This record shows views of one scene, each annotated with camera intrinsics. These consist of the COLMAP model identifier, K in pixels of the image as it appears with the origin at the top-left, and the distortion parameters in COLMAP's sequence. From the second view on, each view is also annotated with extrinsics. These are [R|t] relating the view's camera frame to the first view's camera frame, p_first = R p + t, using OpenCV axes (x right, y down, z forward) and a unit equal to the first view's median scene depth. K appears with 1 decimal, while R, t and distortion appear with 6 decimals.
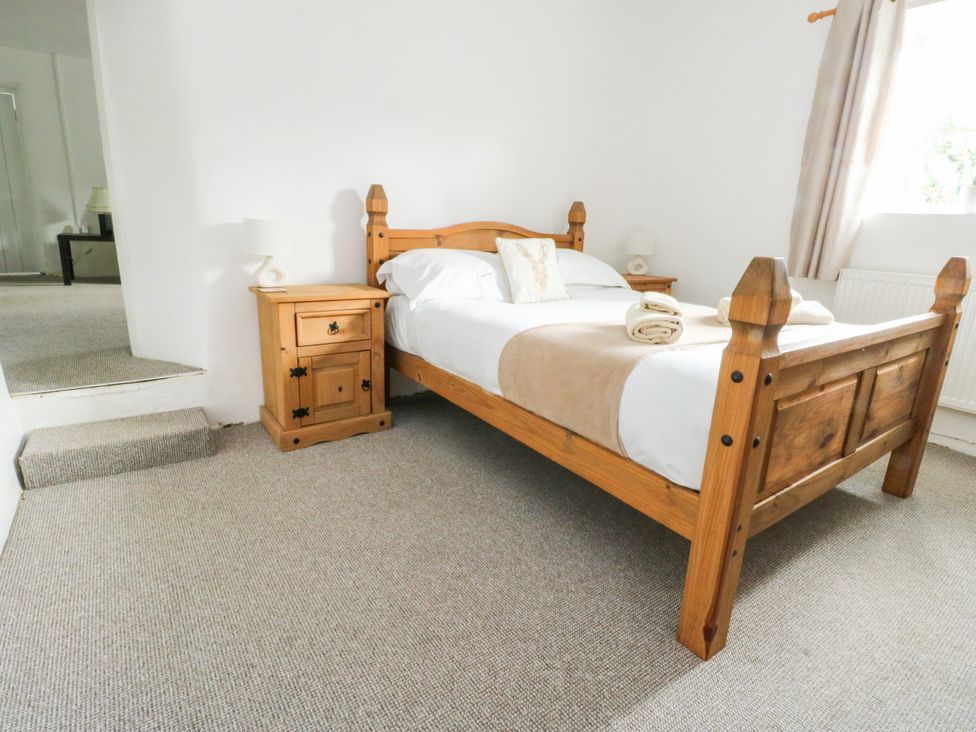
lens RADIAL K [[504.3, 0, 492.1], [0, 504.3, 364.3], [0, 0, 1]] dist [-0.003525, -0.001577]
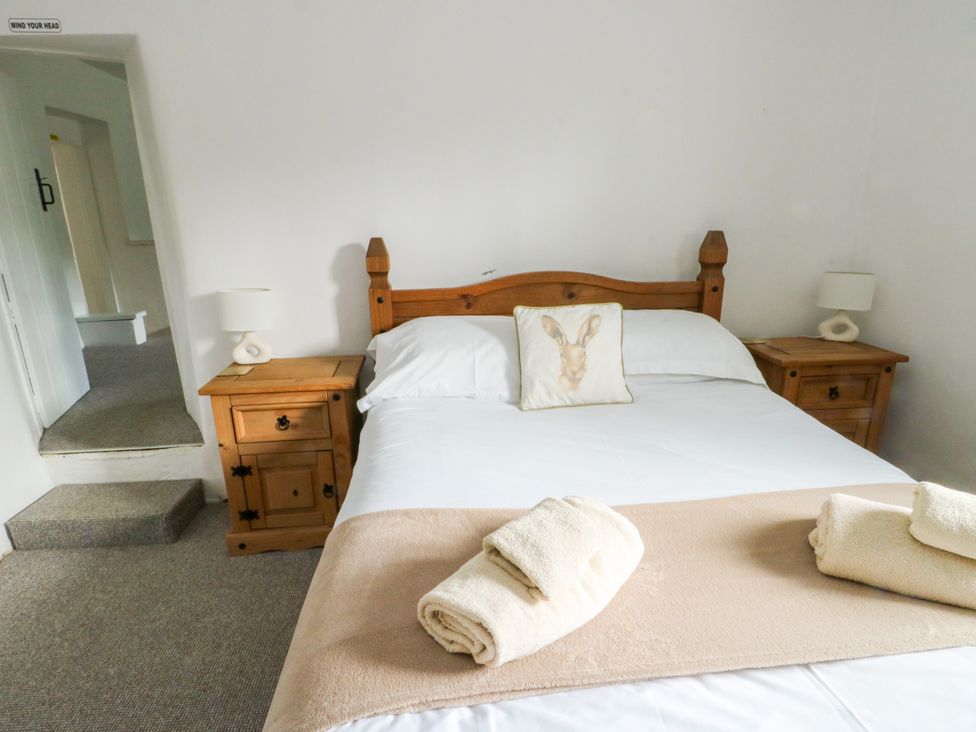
lens RADIAL K [[515.1, 0, 491.3], [0, 515.1, 364.4], [0, 0, 1]] dist [-0.001496, -0.010395]
pose [[0.864985, 0.090502, -0.493568, 0.376899], [-0.084878, 0.995816, 0.033846, -0.217122], [0.494567, 0.012617, 0.869048, 0.418153]]
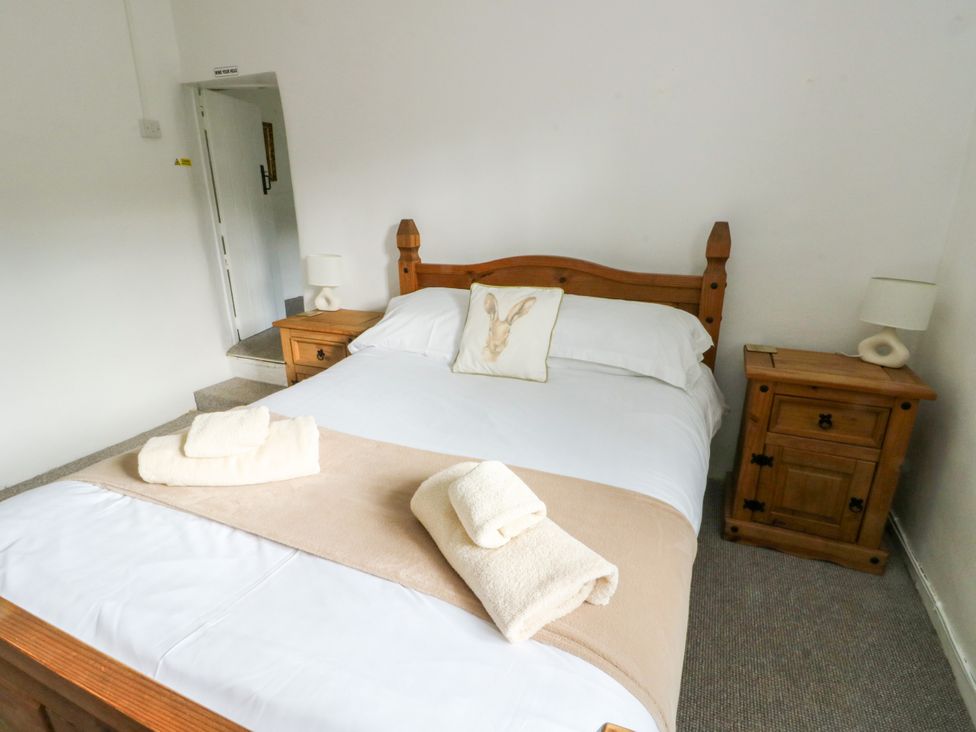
lens RADIAL K [[504.3, 0, 492.1], [0, 504.3, 364.3], [0, 0, 1]] dist [-0.003525, -0.001577]
pose [[0.516445, 0.225510, -0.826093, 0.791846], [-0.197970, 0.970009, 0.141032, -0.275732], [0.833122, 0.090707, 0.545601, 0.681583]]
